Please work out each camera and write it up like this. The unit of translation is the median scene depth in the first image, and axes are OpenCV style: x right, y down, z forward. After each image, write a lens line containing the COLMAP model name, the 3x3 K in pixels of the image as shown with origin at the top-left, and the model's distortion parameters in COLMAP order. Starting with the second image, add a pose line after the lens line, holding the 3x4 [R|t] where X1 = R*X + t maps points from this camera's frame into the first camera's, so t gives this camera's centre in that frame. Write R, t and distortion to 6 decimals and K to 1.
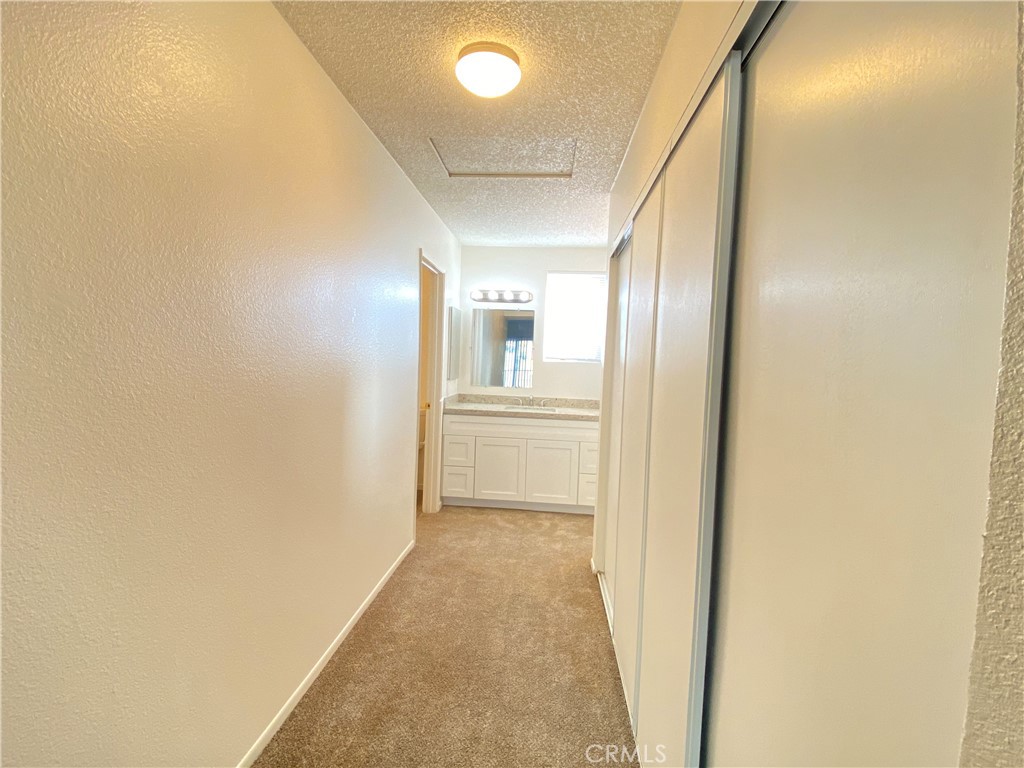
lens RADIAL K [[473.6, 0, 512.0], [0, 473.6, 384.0], [0, 0, 1]] dist [0.000547, 0.000090]
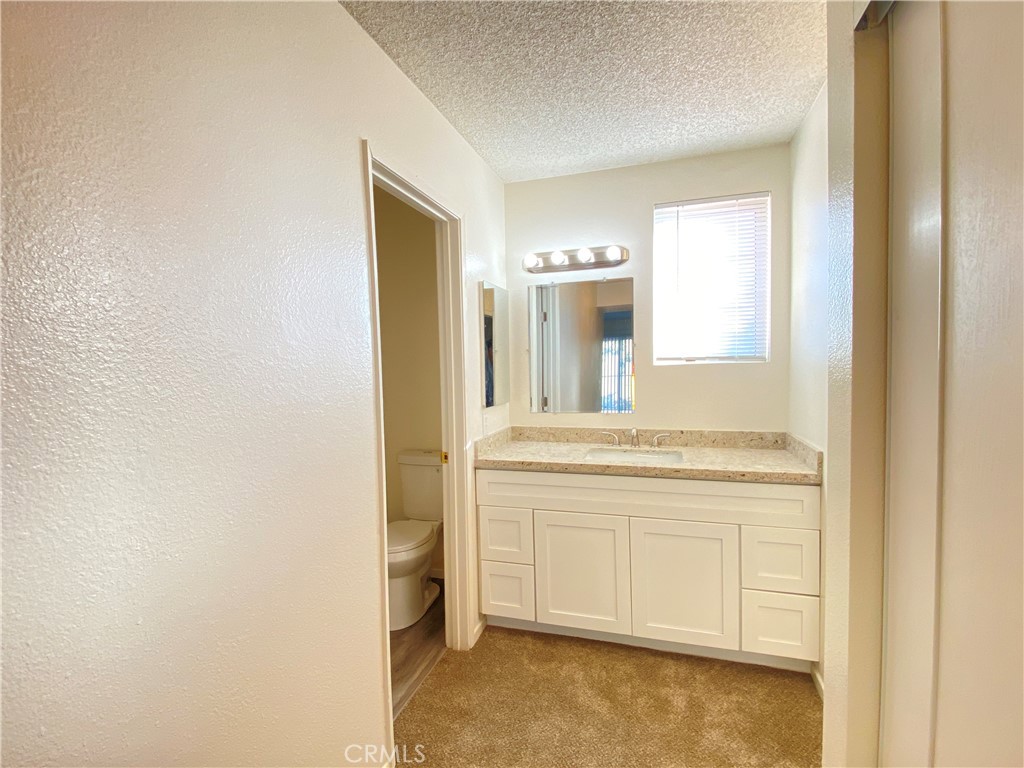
lens RADIAL K [[486.5, 0, 512.0], [0, 486.5, 384.0], [0, 0, 1]] dist [-0.002715, -0.000933]
pose [[0.974226, -0.052441, -0.219396, 0.030166], [0.049309, 0.998589, -0.019729, -0.024457], [0.220121, 0.008403, 0.975436, 0.438177]]
